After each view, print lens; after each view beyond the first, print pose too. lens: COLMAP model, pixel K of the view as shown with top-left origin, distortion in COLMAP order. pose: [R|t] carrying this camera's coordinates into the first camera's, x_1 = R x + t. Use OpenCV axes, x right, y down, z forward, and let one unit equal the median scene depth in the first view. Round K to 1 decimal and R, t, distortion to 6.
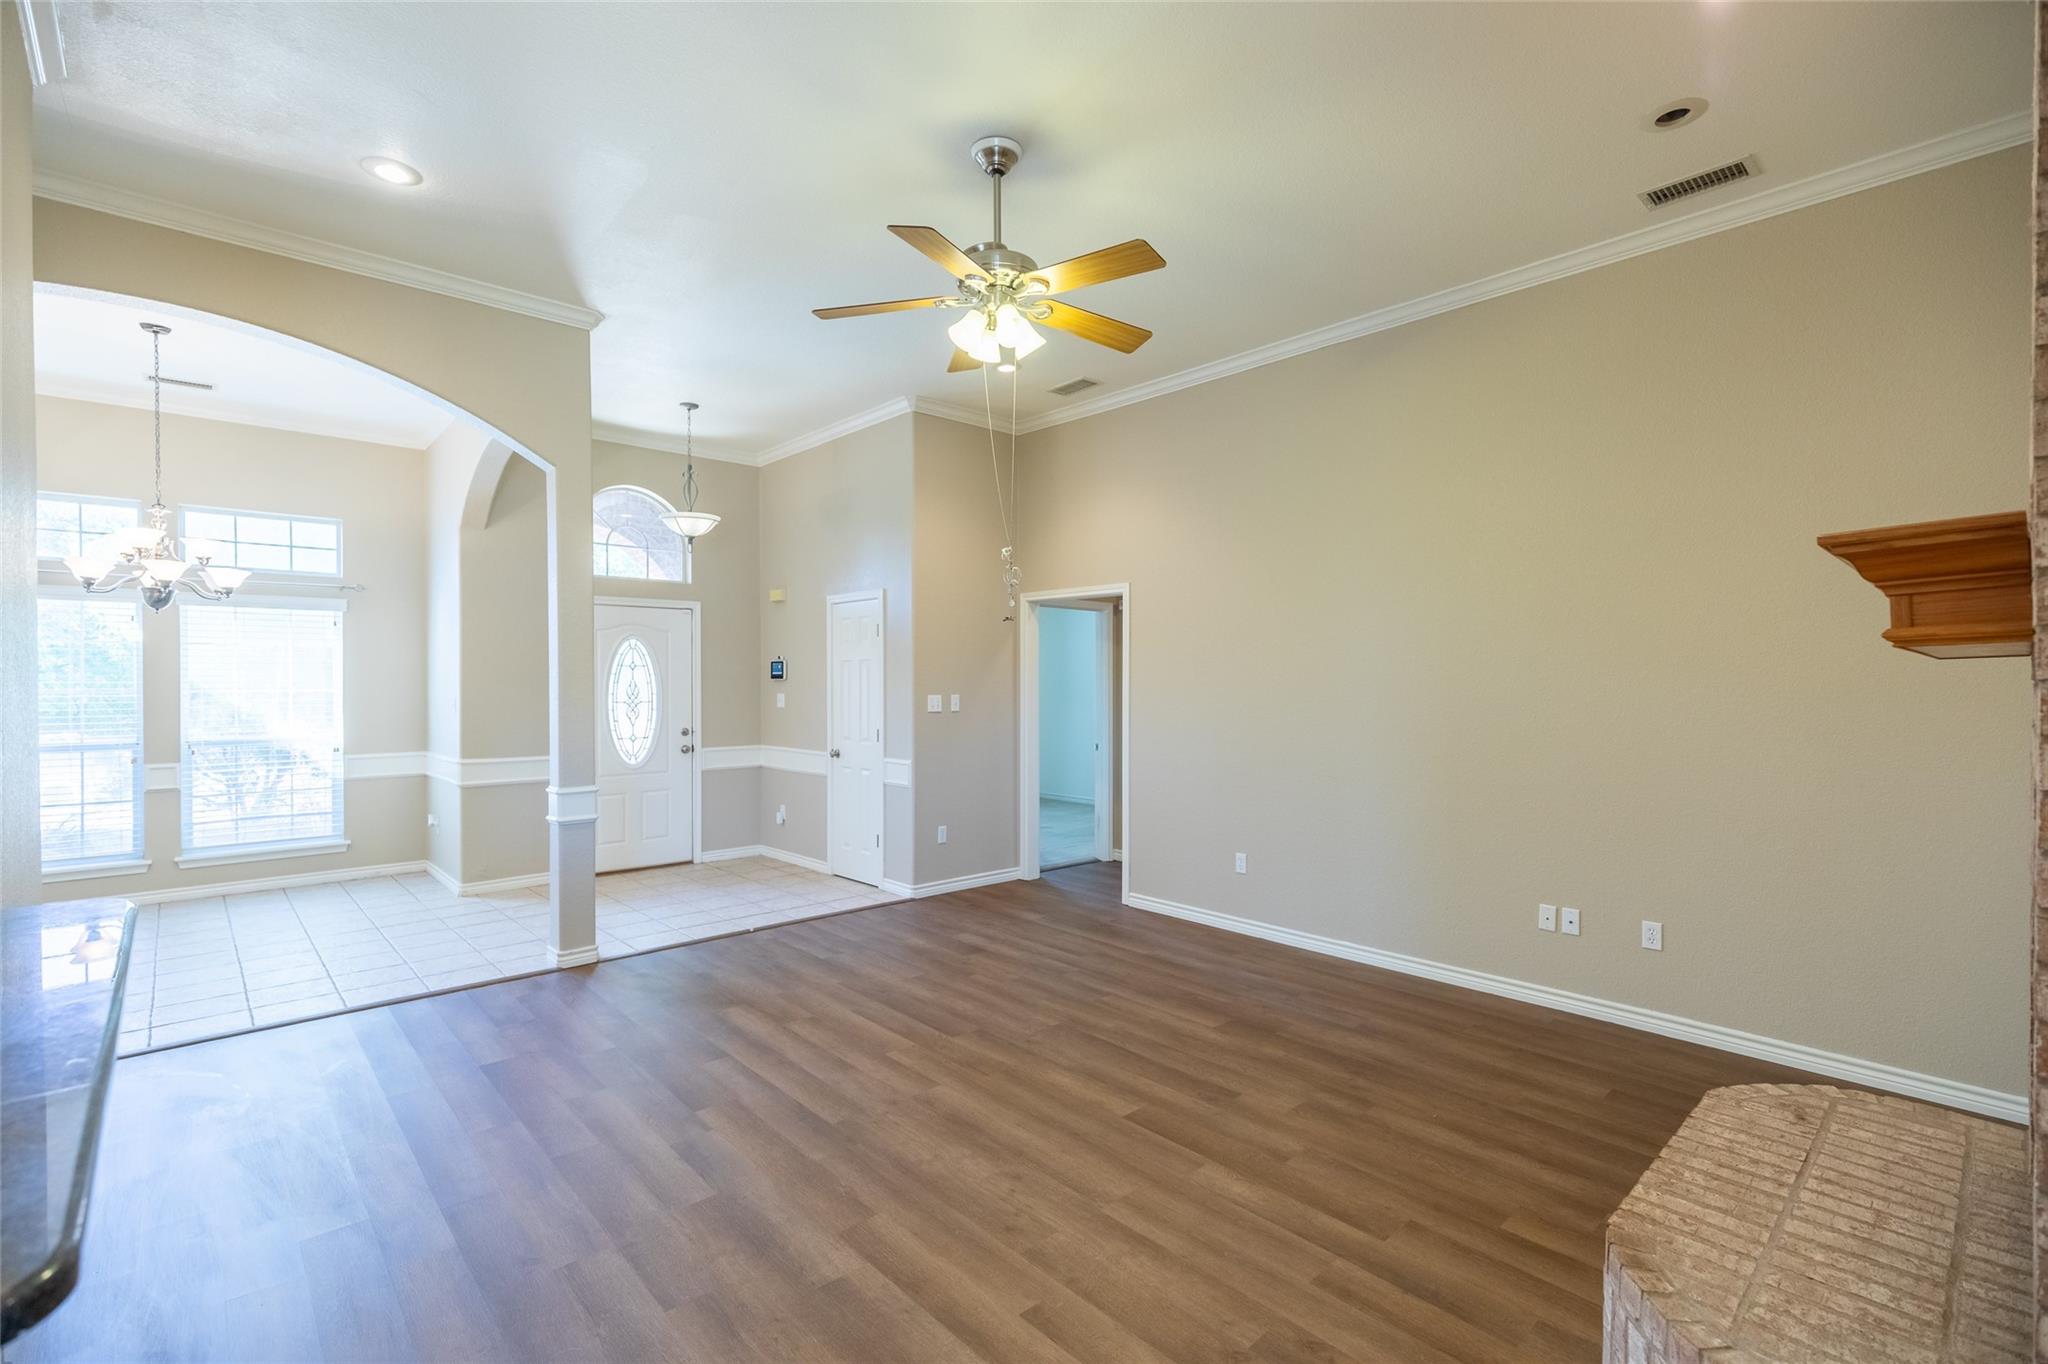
lens RADIAL K [[933.3, 0, 1024.8], [0, 933.3, 685.3], [0, 0, 1]] dist [0.009888, -0.000420]
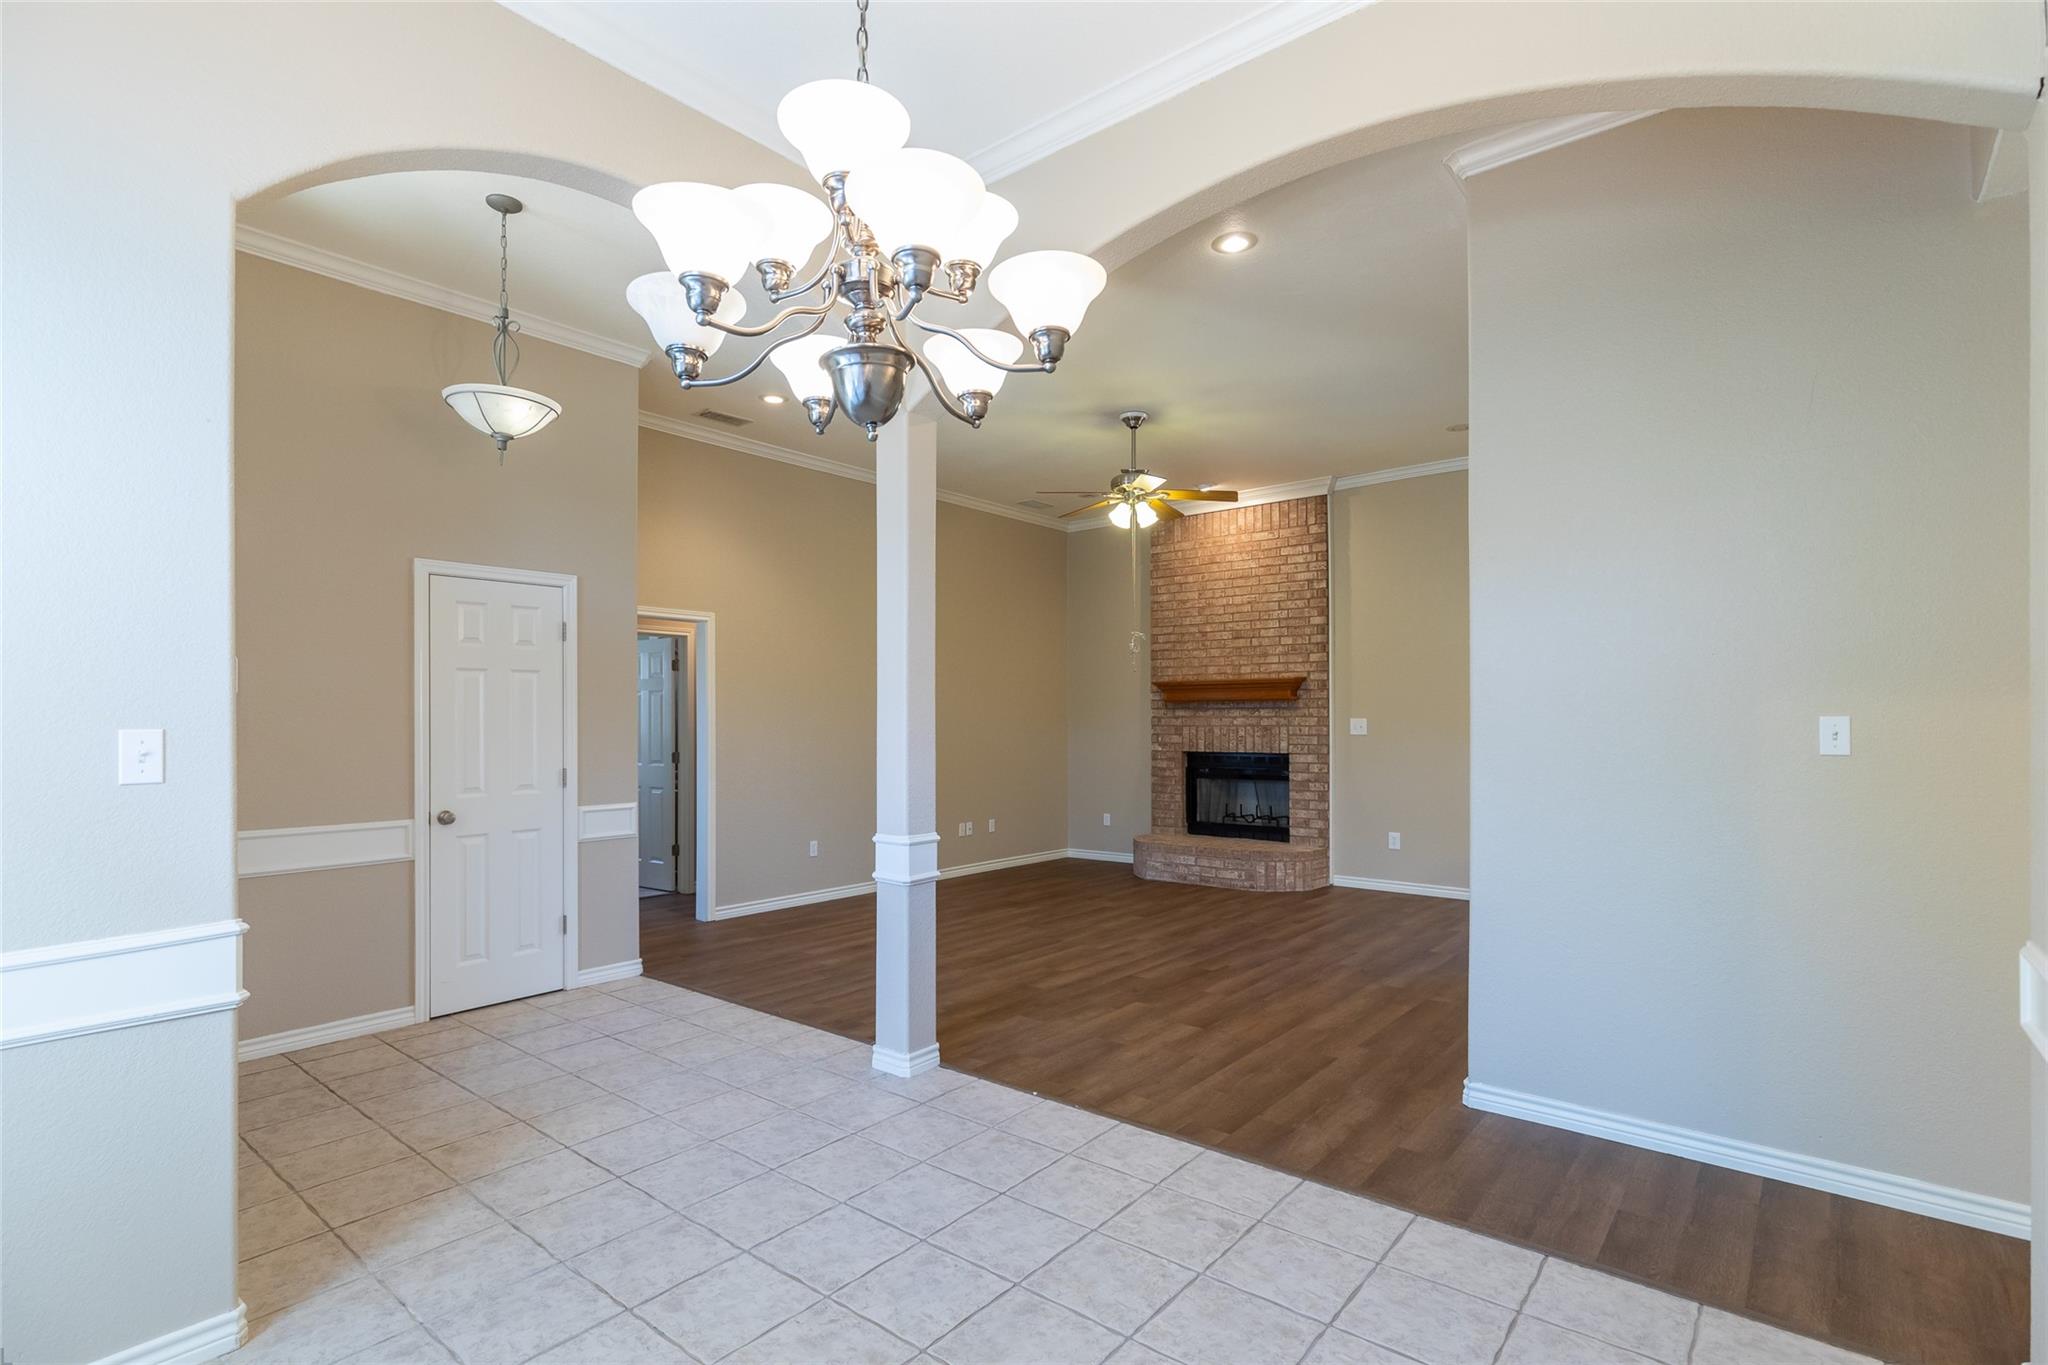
lens RADIAL K [[969.1, 0, 1006.7], [0, 969.1, 710.9], [0, 0, 1]] dist [0.000089, 0.001113]
pose [[-0.134615, 0.009854, 0.990849, -0.983934], [0.007610, 0.999931, -0.008911, 0.011869], [-0.990869, 0.006341, -0.134680, 0.791404]]
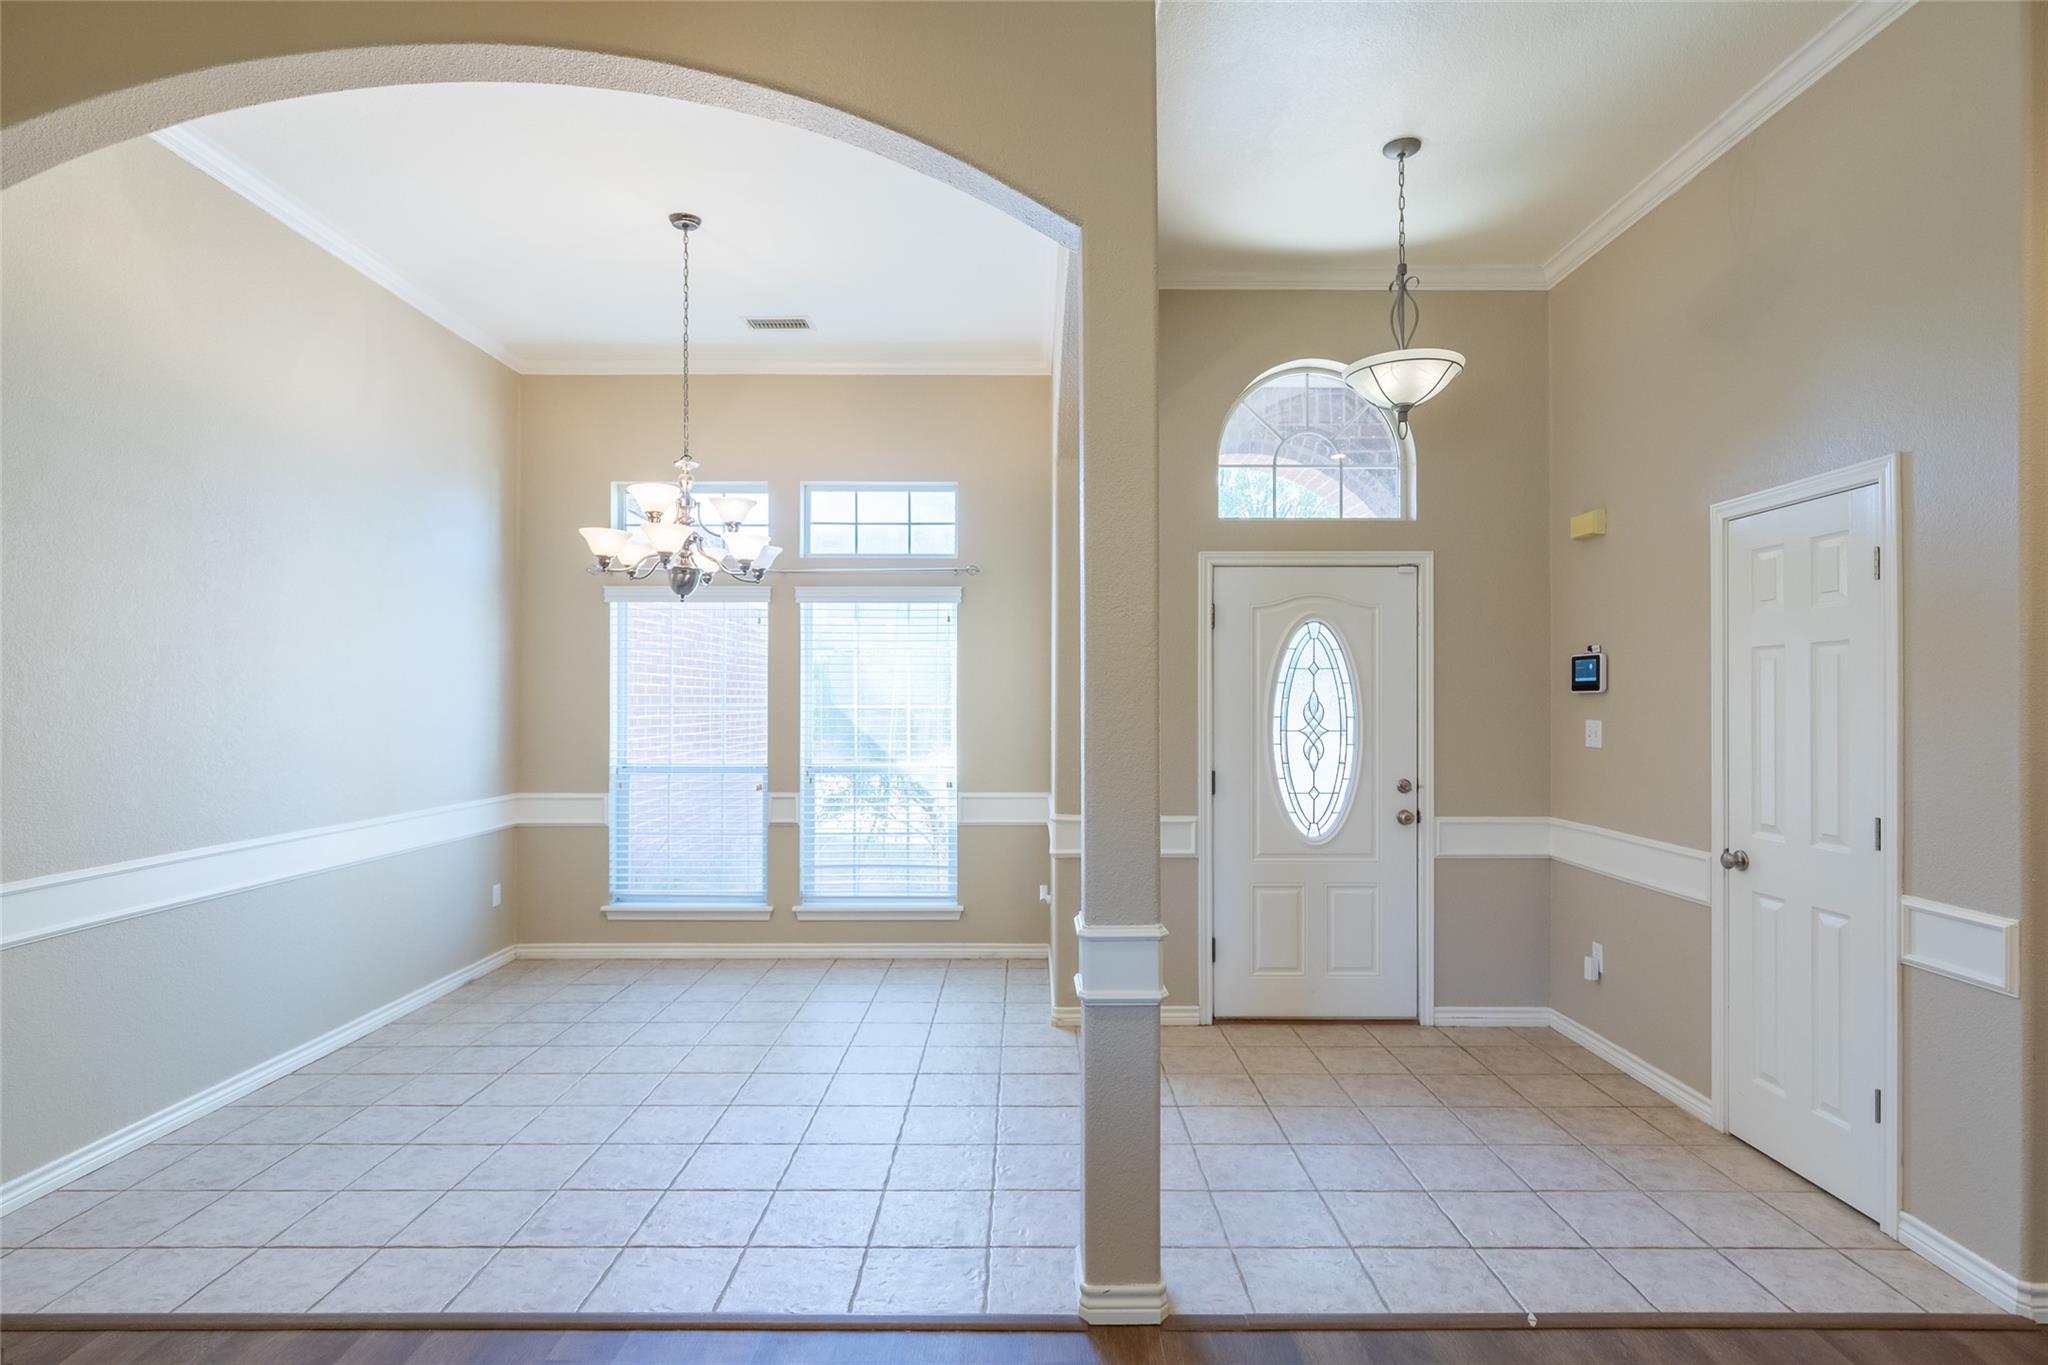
lens RADIAL K [[1047.6, 0, 1015.3], [0, 1047.6, 693.7], [0, 0, 1]] dist [0.001231, -0.000736]
pose [[0.735758, -0.000654, -0.677244, -0.130510], [-0.006313, 0.999949, -0.007825, 0.001114], [0.677215, 0.010032, 0.735717, 0.450078]]
